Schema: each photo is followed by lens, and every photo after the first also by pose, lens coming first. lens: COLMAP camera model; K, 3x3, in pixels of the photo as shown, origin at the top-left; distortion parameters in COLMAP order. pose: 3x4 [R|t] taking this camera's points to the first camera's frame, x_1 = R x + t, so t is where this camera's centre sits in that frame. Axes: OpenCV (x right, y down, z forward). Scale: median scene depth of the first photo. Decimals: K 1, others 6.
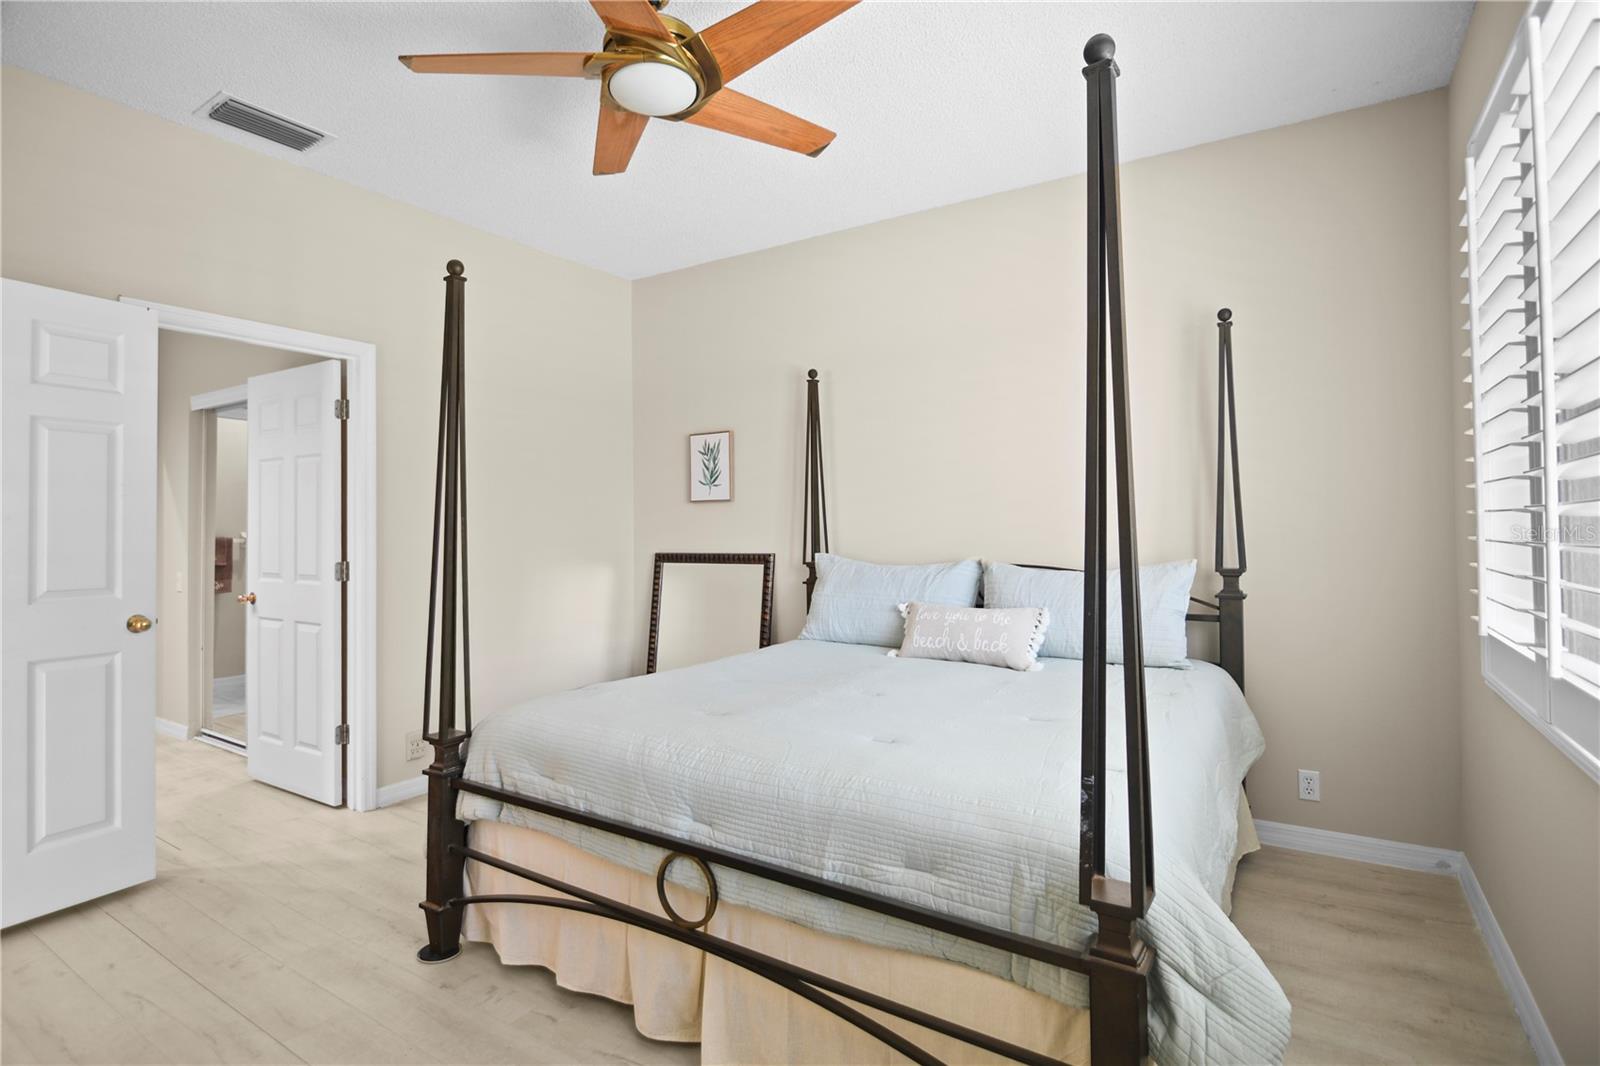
lens RADIAL K [[787.9, 0, 784.7], [0, 787.9, 529.1], [0, 0, 1]] dist [-0.001633, -0.001437]
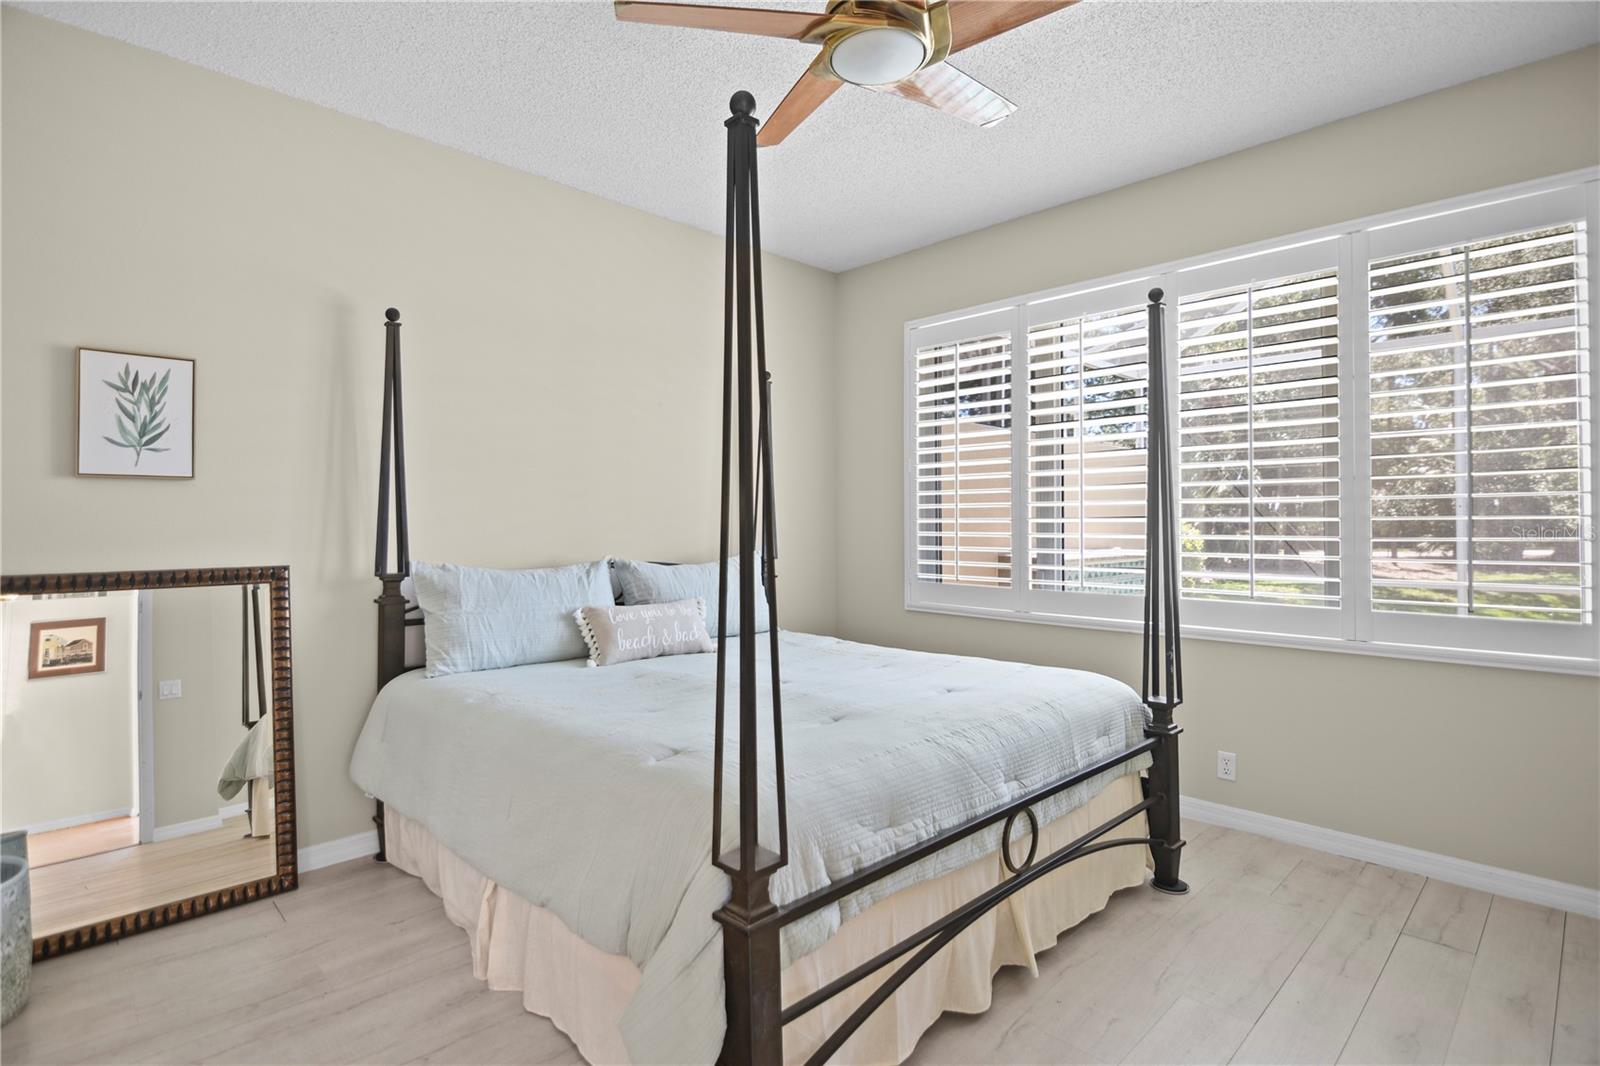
lens RADIAL K [[787.9, 0, 784.7], [0, 787.9, 529.1], [0, 0, 1]] dist [-0.001633, -0.001437]
pose [[0.230523, 0.007131, 0.973041, -0.645813], [0.005889, 0.999945, -0.008724, 0.010401], [-0.973049, 0.007742, 0.230468, 0.530771]]
